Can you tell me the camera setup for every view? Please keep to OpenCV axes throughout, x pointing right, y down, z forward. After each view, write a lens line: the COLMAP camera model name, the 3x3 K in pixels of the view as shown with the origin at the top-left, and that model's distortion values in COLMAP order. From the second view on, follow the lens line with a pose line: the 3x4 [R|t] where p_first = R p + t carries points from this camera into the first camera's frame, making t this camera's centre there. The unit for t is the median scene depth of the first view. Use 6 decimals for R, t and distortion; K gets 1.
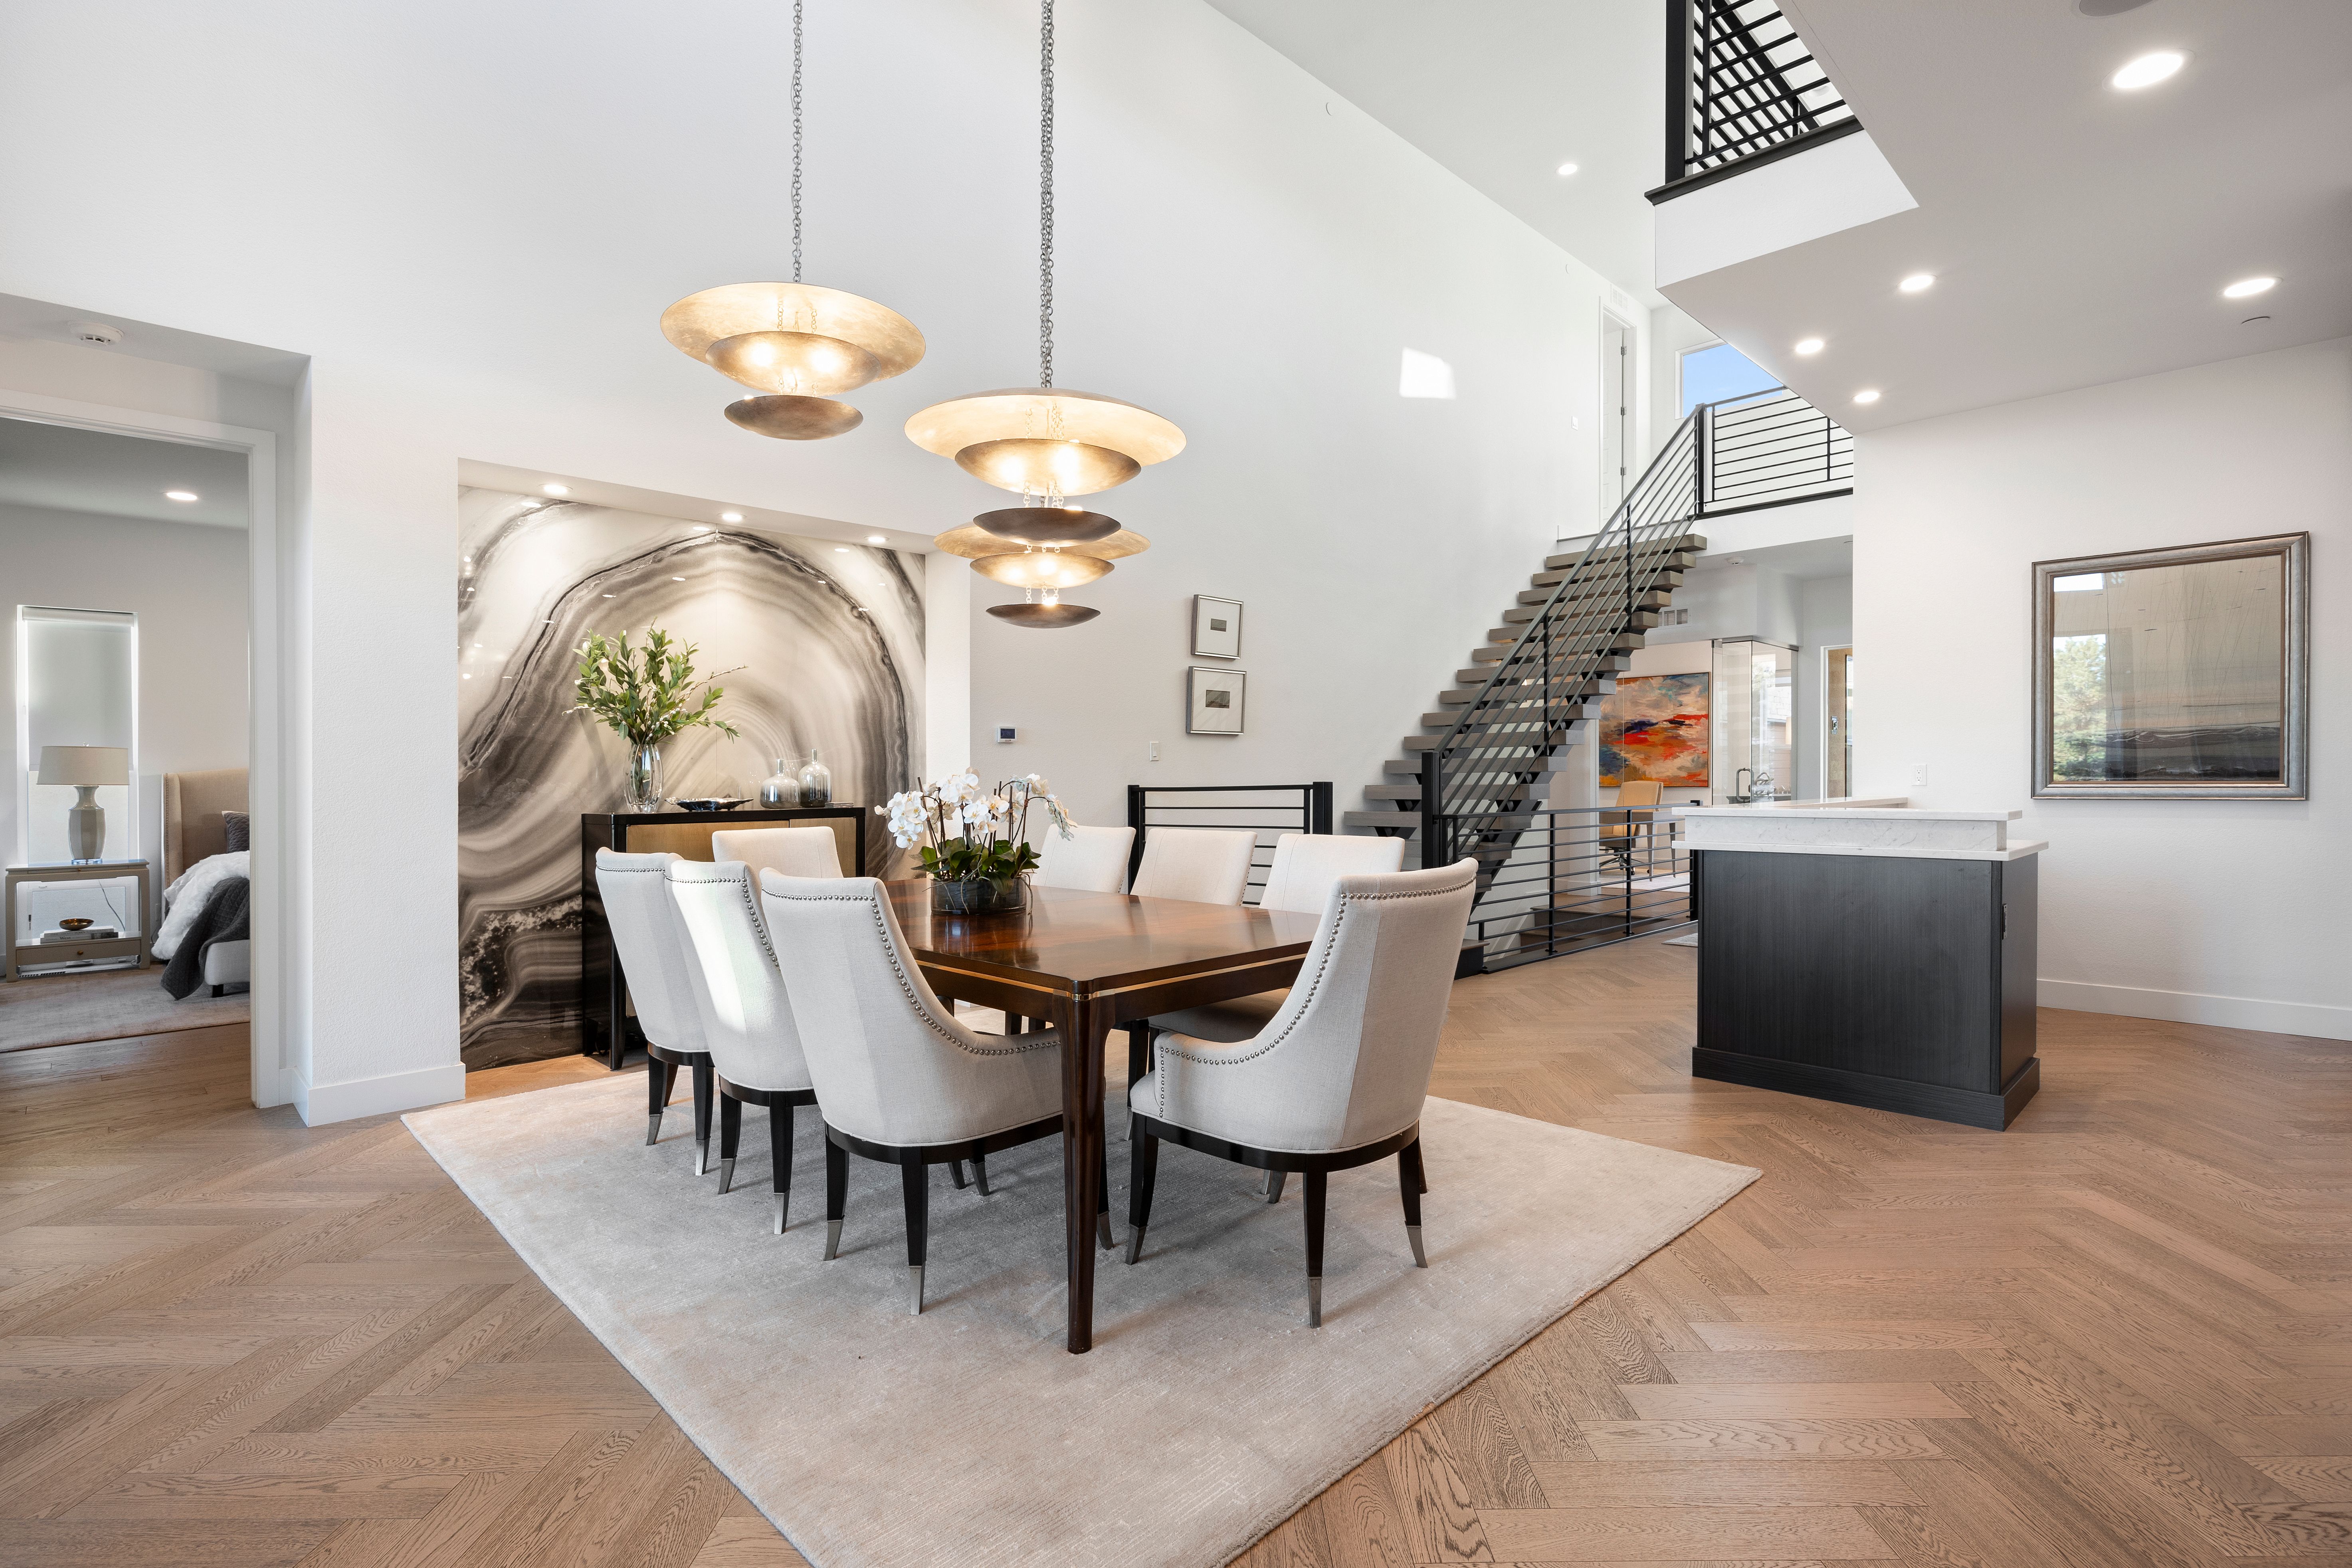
lens RADIAL K [[1123.6, 0, 1197.4], [0, 1123.6, 778.7], [0, 0, 1]] dist [-0.002663, -0.000820]
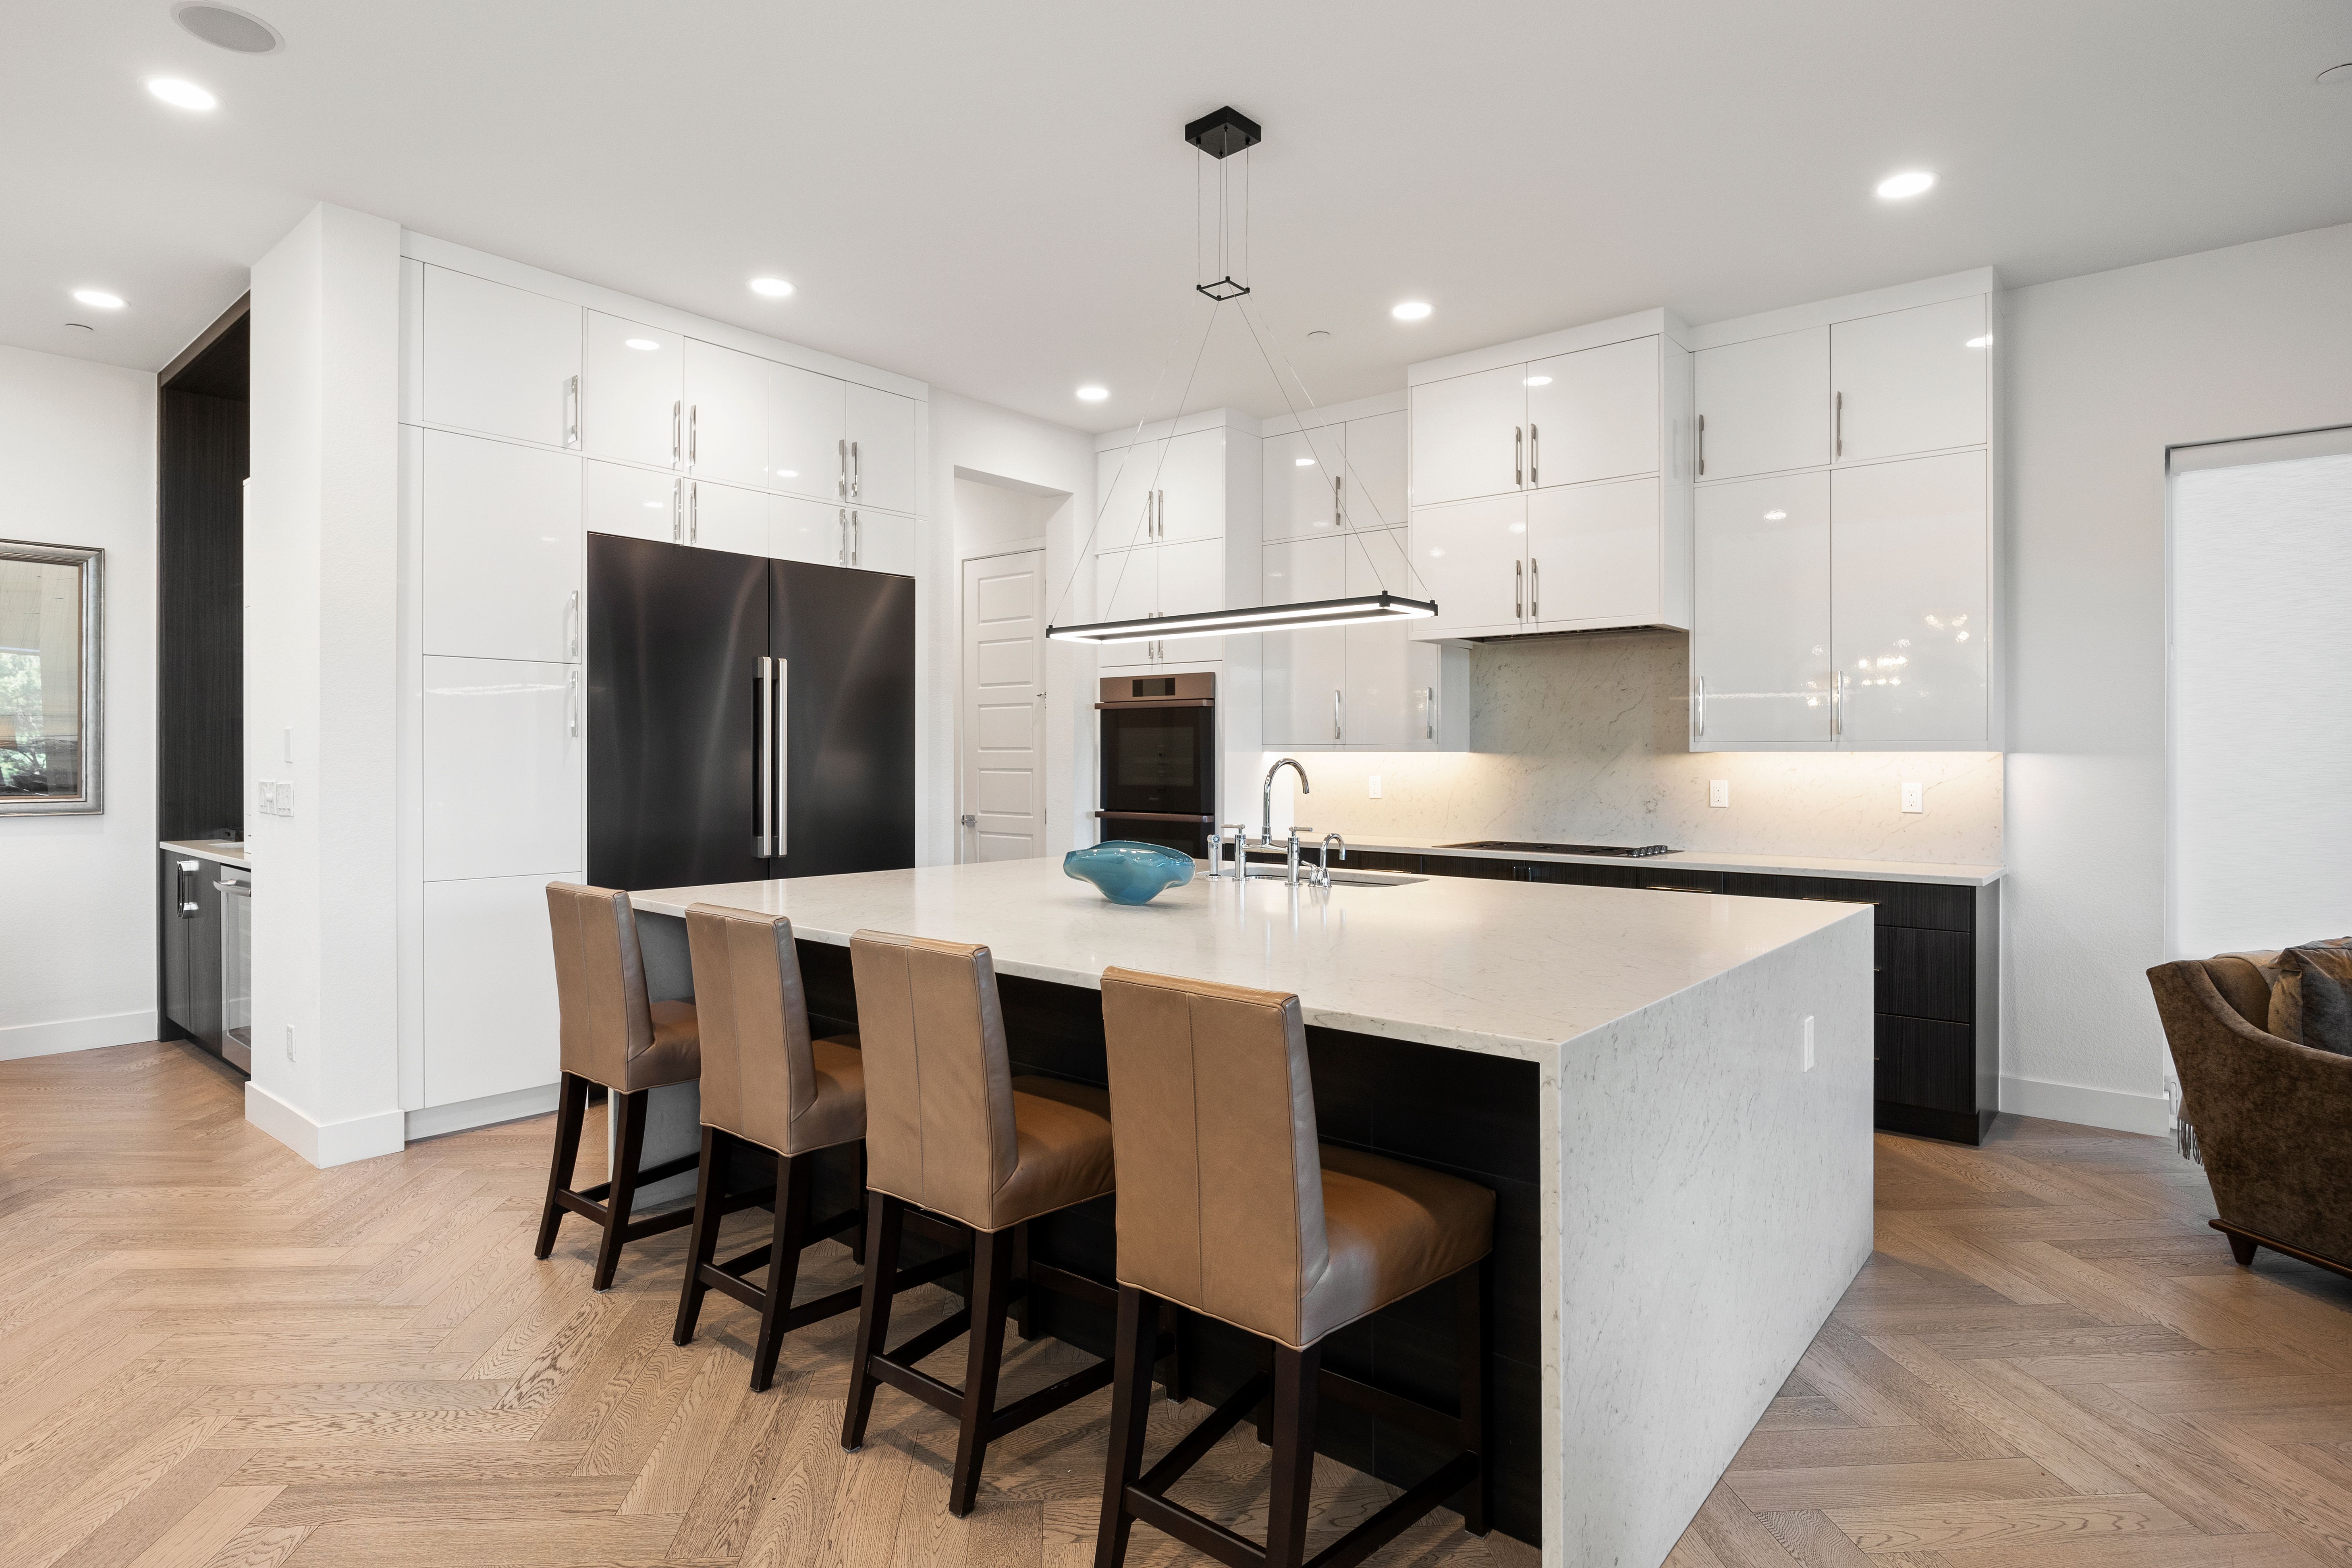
lens RADIAL K [[1234.7, 0, 1123.5], [0, 1234.7, 761.9], [0, 0, 1]] dist [0.000001, -0.000795]
pose [[-0.060539, 0.005865, 0.998149, -0.156109], [-0.000807, 0.999982, -0.005925, -0.018957], [-0.998165, -0.001164, -0.060533, 0.125946]]
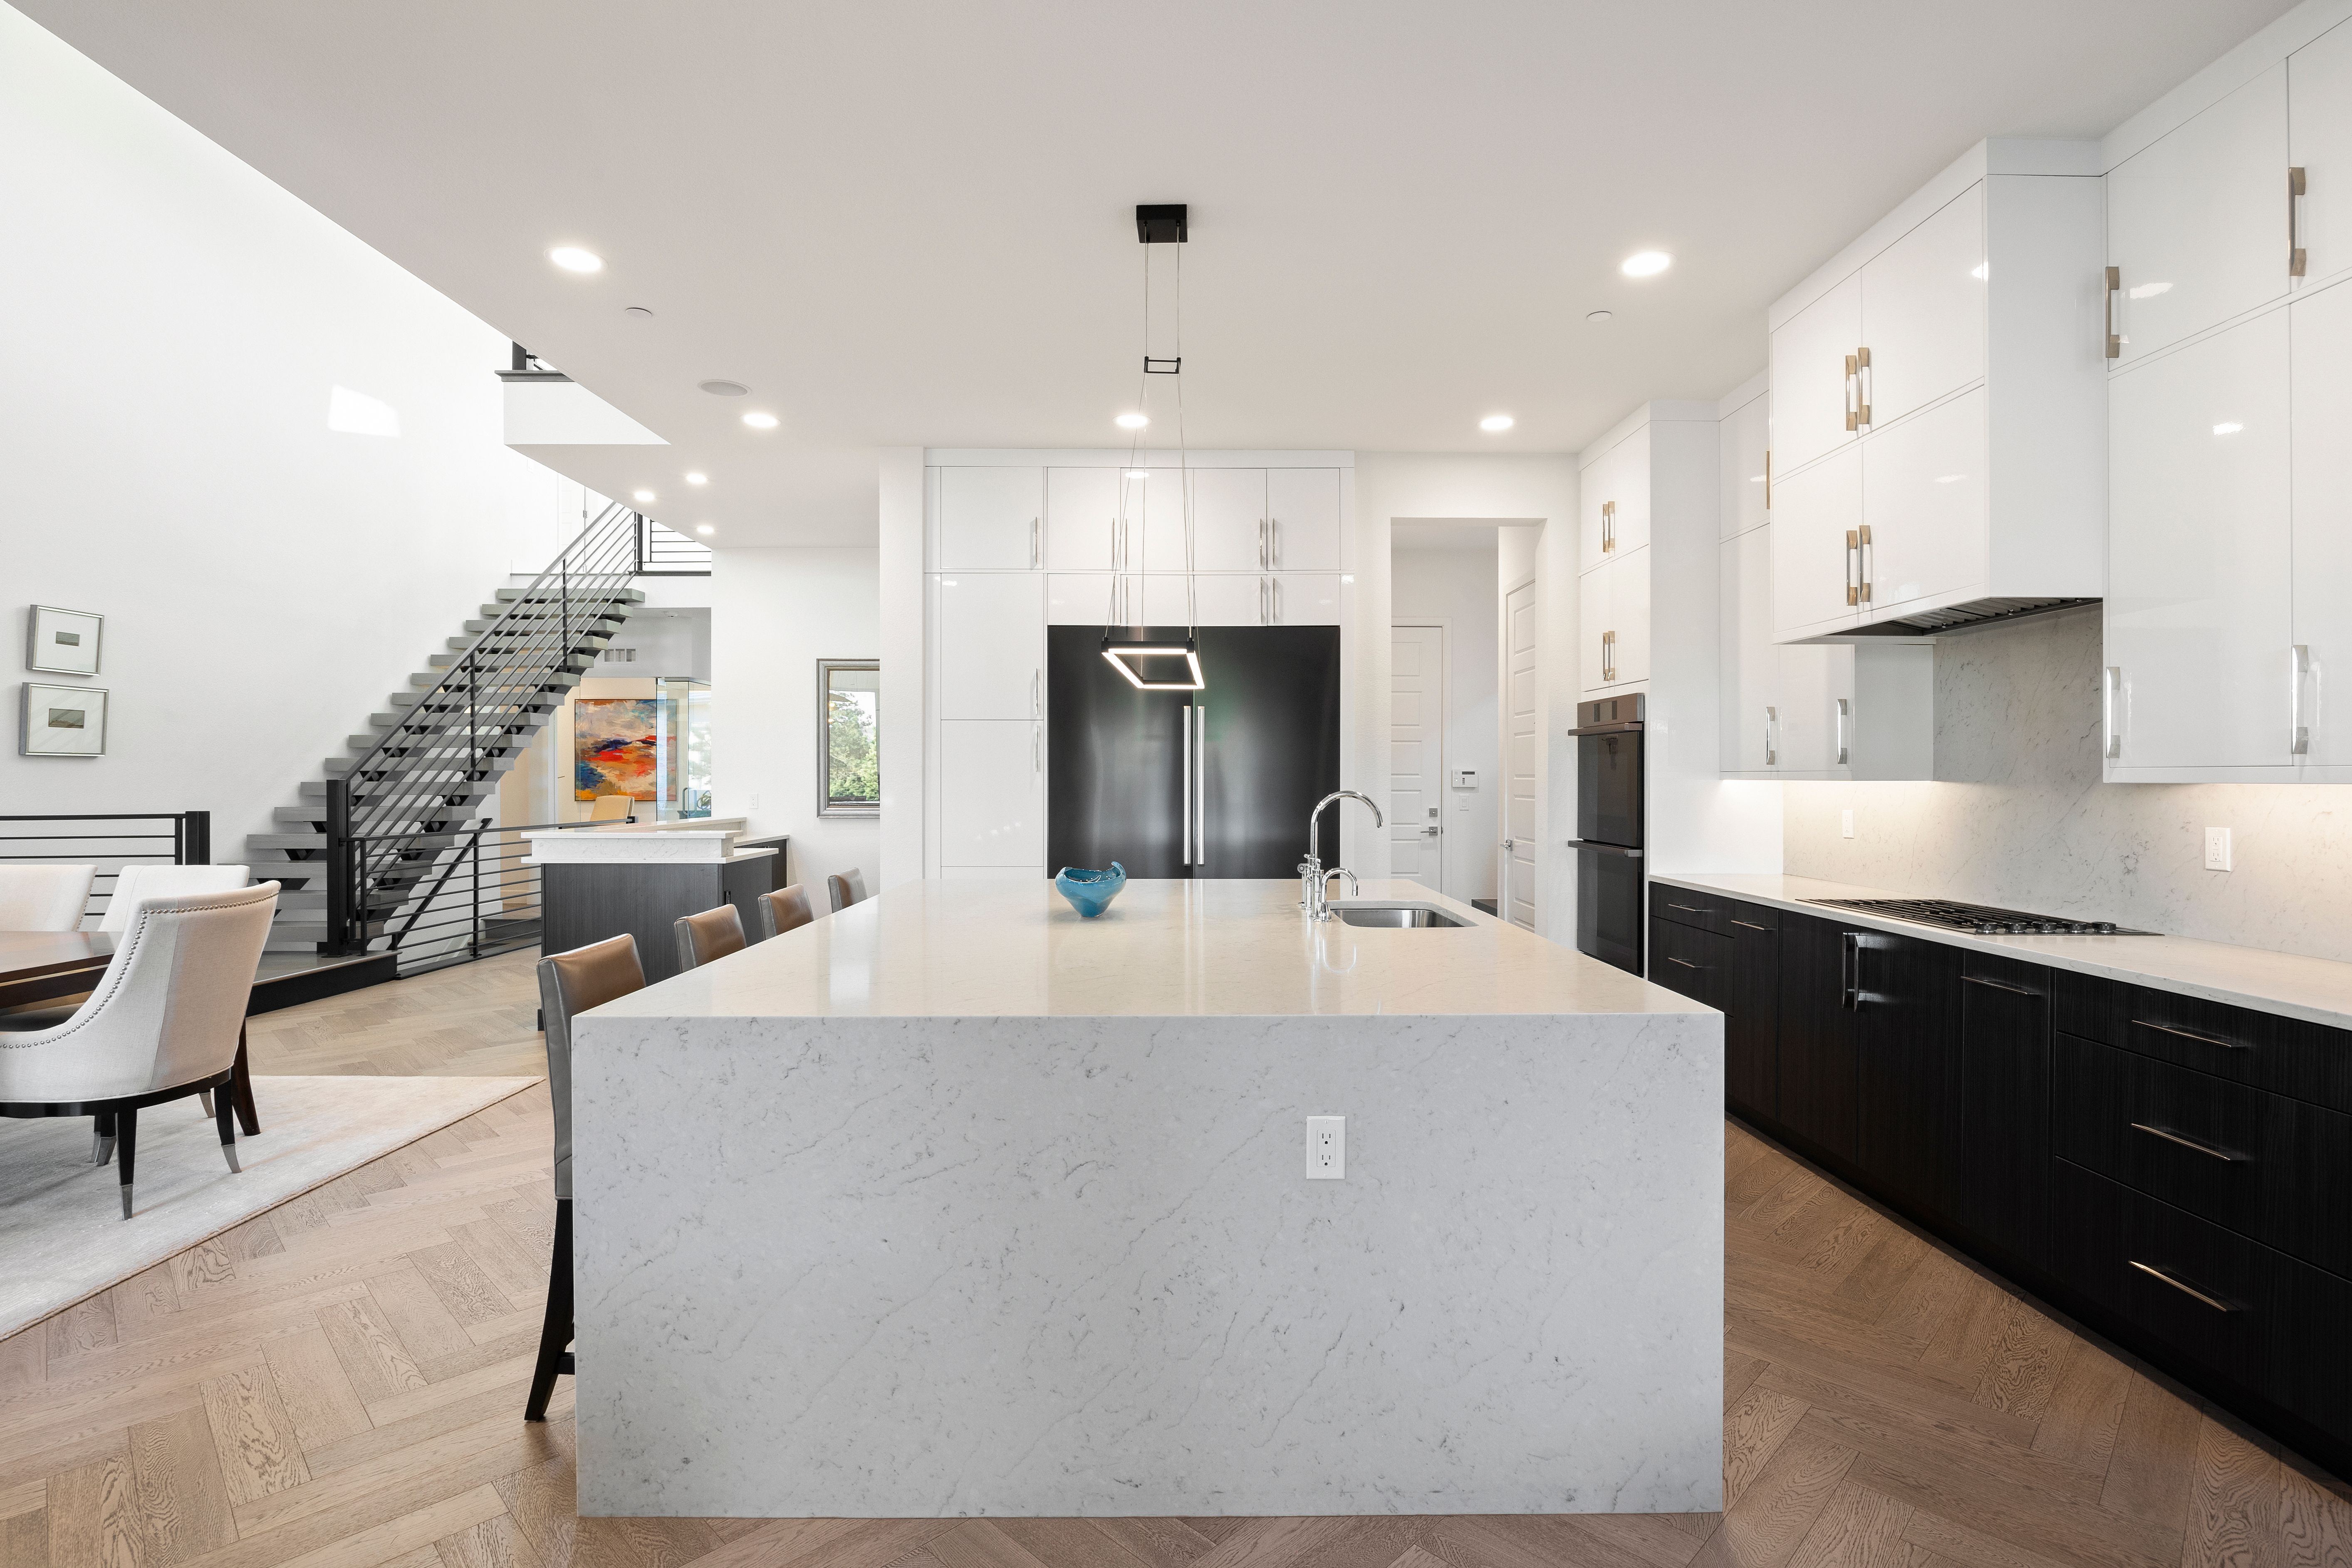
lens RADIAL K [[1130.9, 0, 1171.2], [0, 1130.9, 795.4], [0, 0, 1]] dist [-0.014500, -0.000106]
pose [[0.709267, -0.001497, 0.704939, 0.021339], [-0.006600, 0.999940, 0.008764, -0.028038], [-0.704909, -0.010869, 0.709214, -0.391215]]
